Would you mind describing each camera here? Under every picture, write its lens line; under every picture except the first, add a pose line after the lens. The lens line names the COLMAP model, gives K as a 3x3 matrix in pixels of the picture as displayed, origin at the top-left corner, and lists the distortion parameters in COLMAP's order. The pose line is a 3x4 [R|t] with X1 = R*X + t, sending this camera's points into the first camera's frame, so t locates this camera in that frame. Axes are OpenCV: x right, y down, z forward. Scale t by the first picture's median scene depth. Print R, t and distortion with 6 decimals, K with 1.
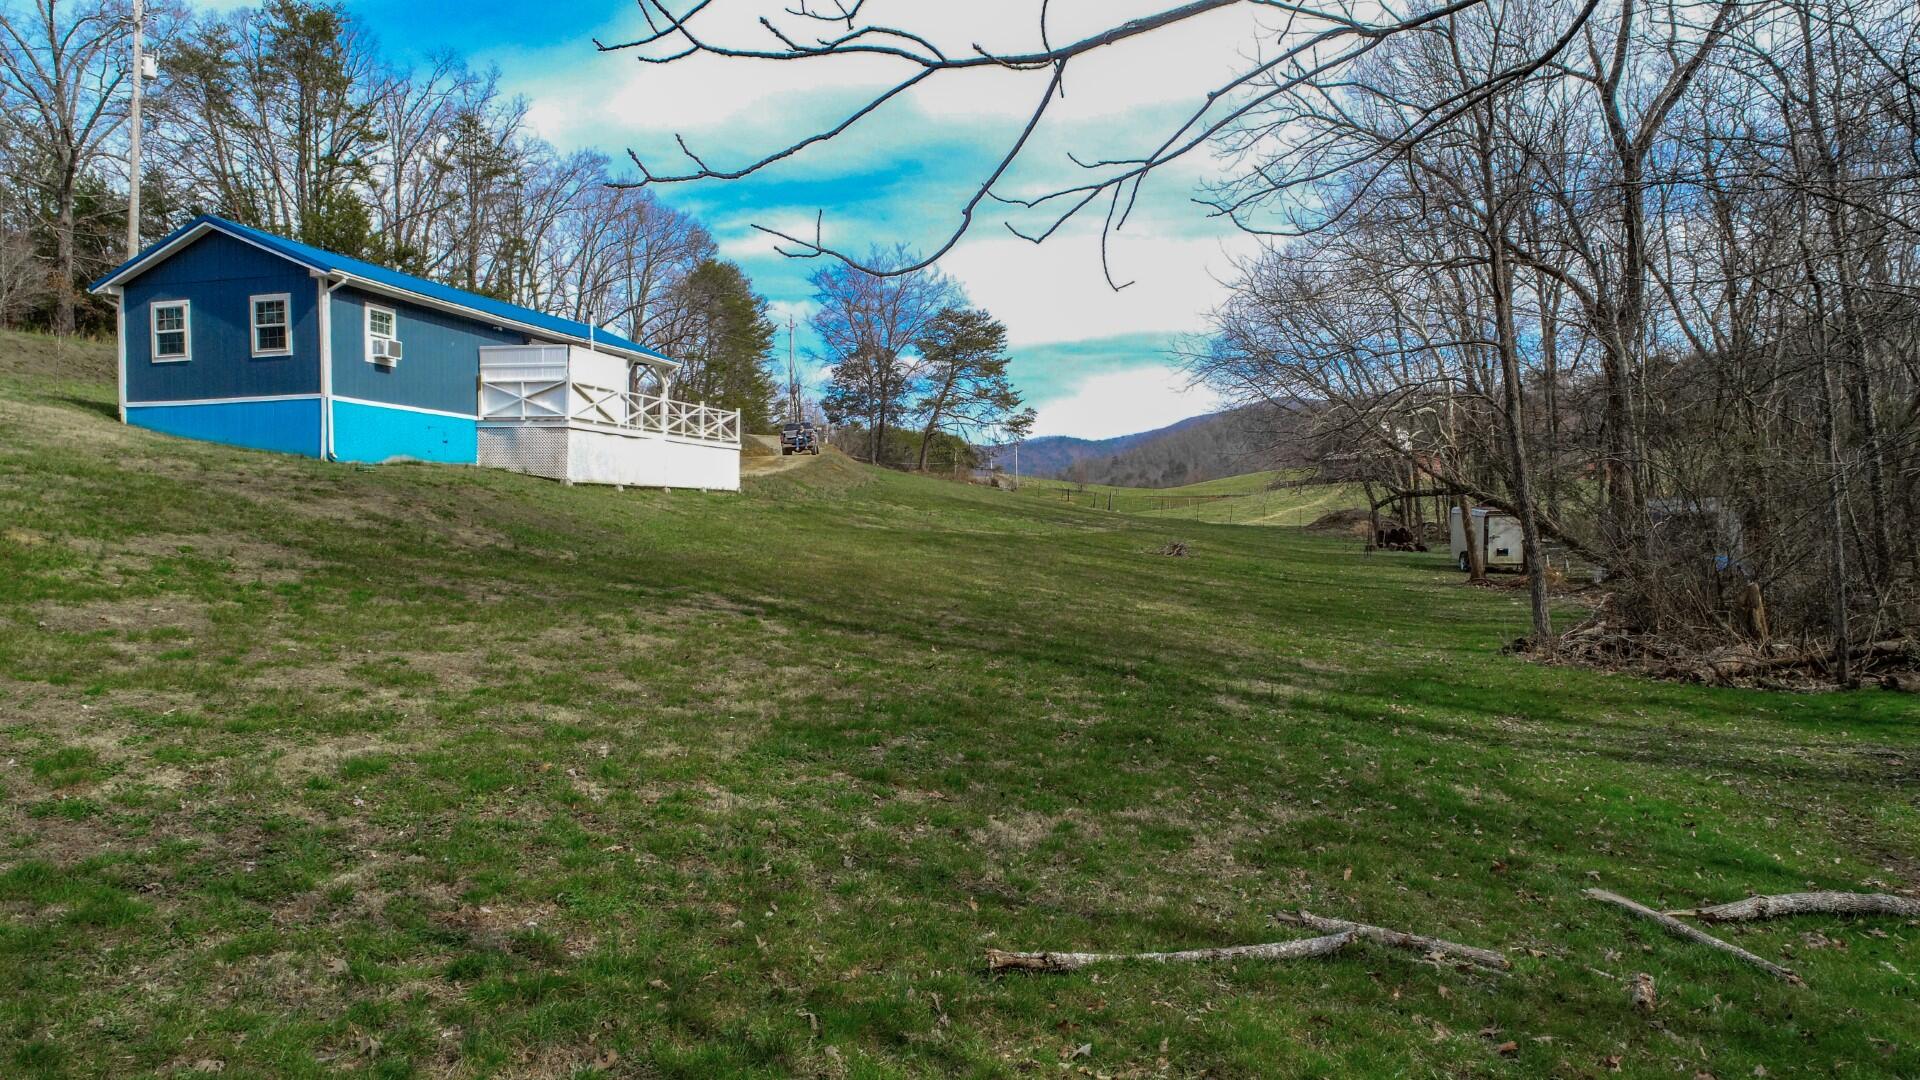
lens RADIAL K [[1295.4, 0, 960.0], [0, 1295.4, 540.0], [0, 0, 1]] dist [-0.001235, -0.001849]
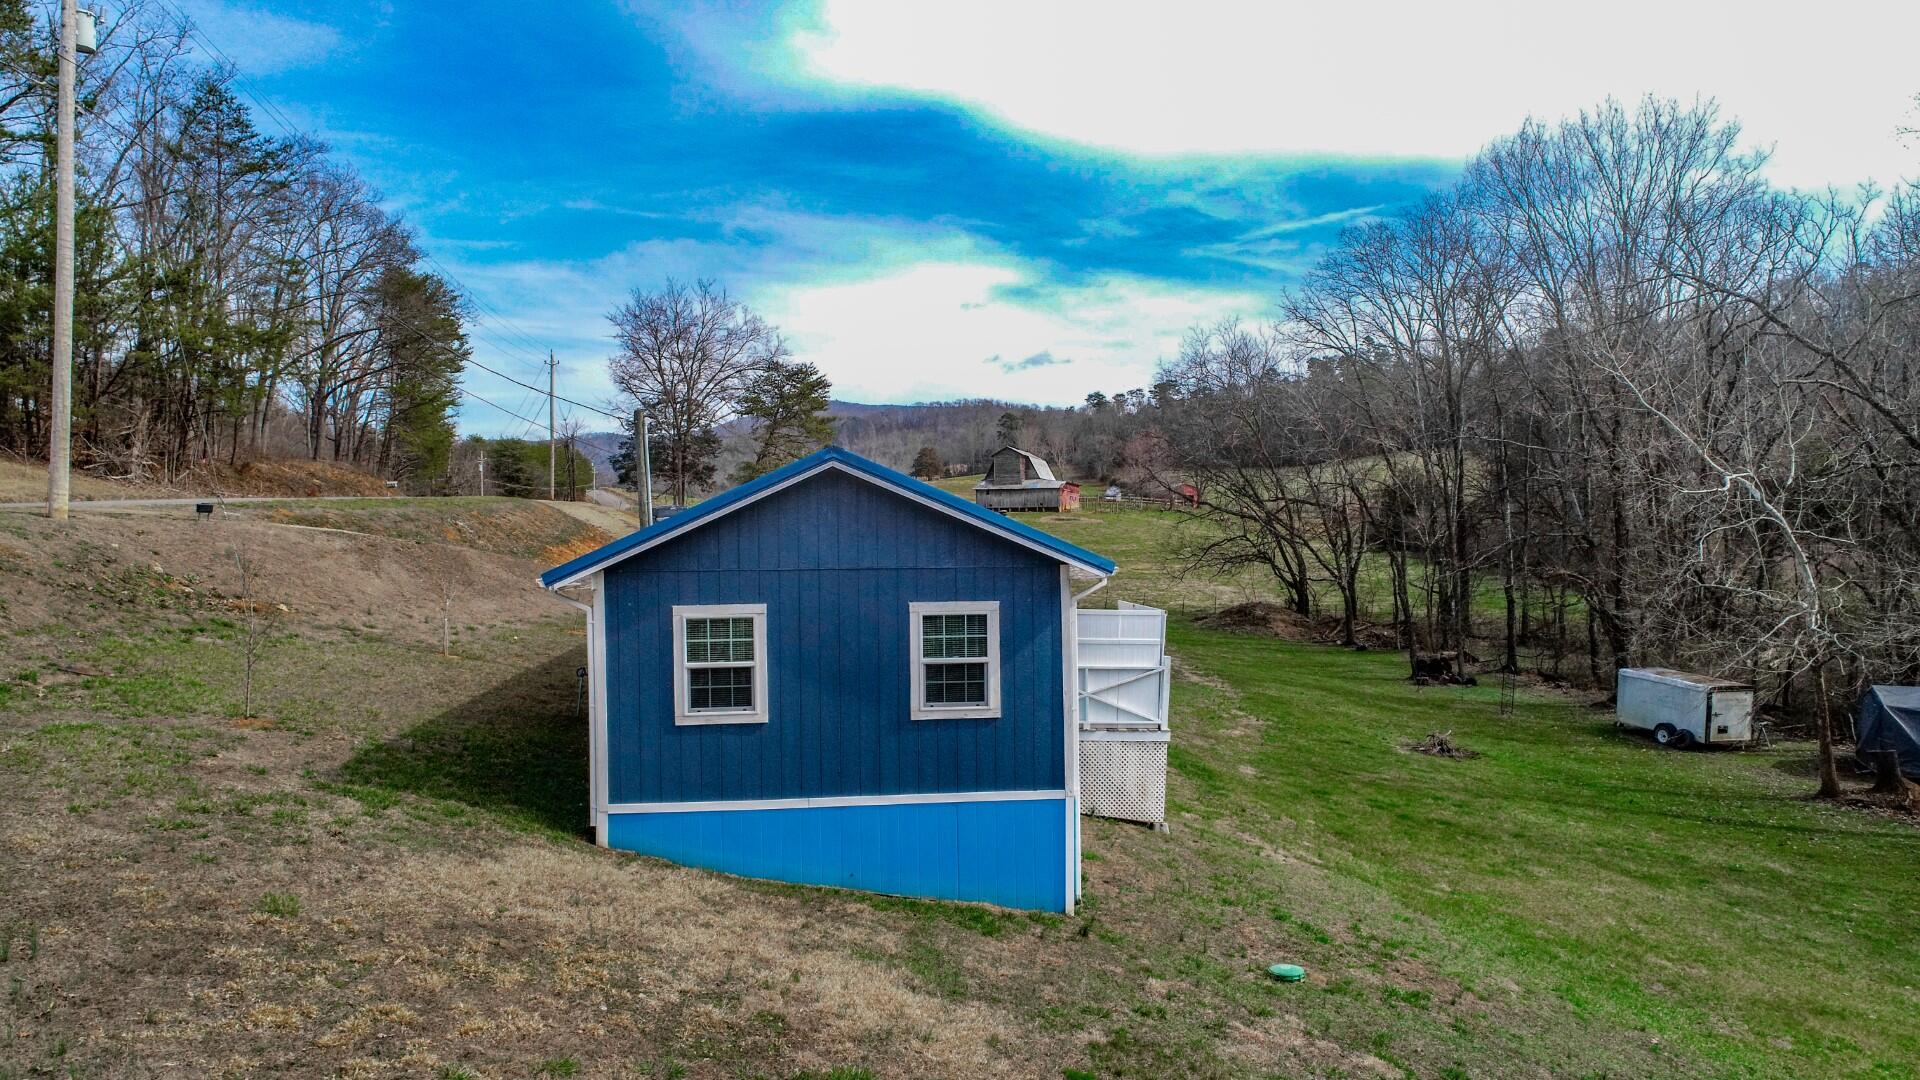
lens RADIAL K [[1283.1, 0, 960.0], [0, 1283.1, 540.0], [0, 0, 1]] dist [0.004521, 0.002458]
pose [[0.942117, 0.000566, 0.335283, -0.216142], [-0.000286, 1.000000, -0.000886, -0.065627], [-0.335284, 0.000739, 0.942117, 0.155381]]
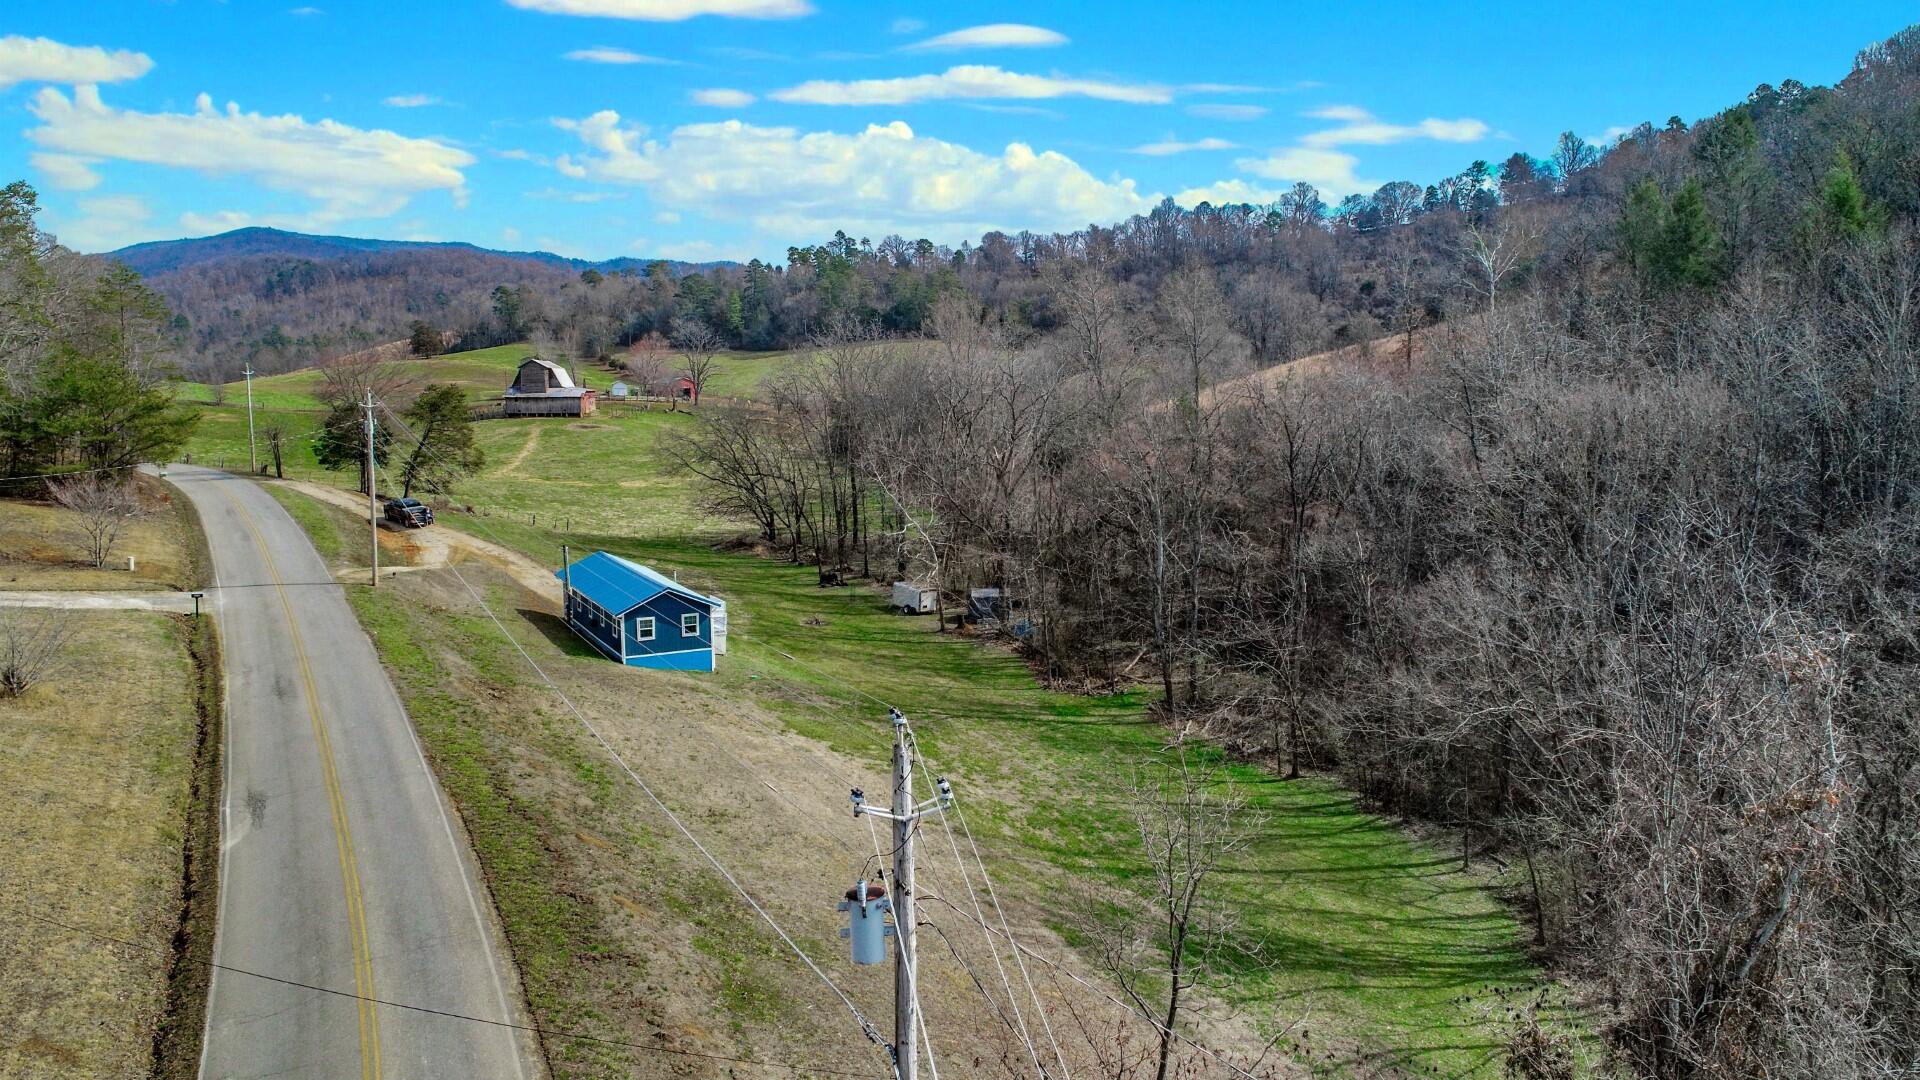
lens RADIAL K [[1270.6, 0, 960.0], [0, 1270.6, 540.0], [0, 0, 1]] dist [-0.000199, -0.004715]
pose [[0.741053, -0.073060, 0.667460, -0.580276], [-0.005776, 0.993332, 0.115142, -0.201582], [-0.671422, -0.089182, 0.735689, -0.413412]]
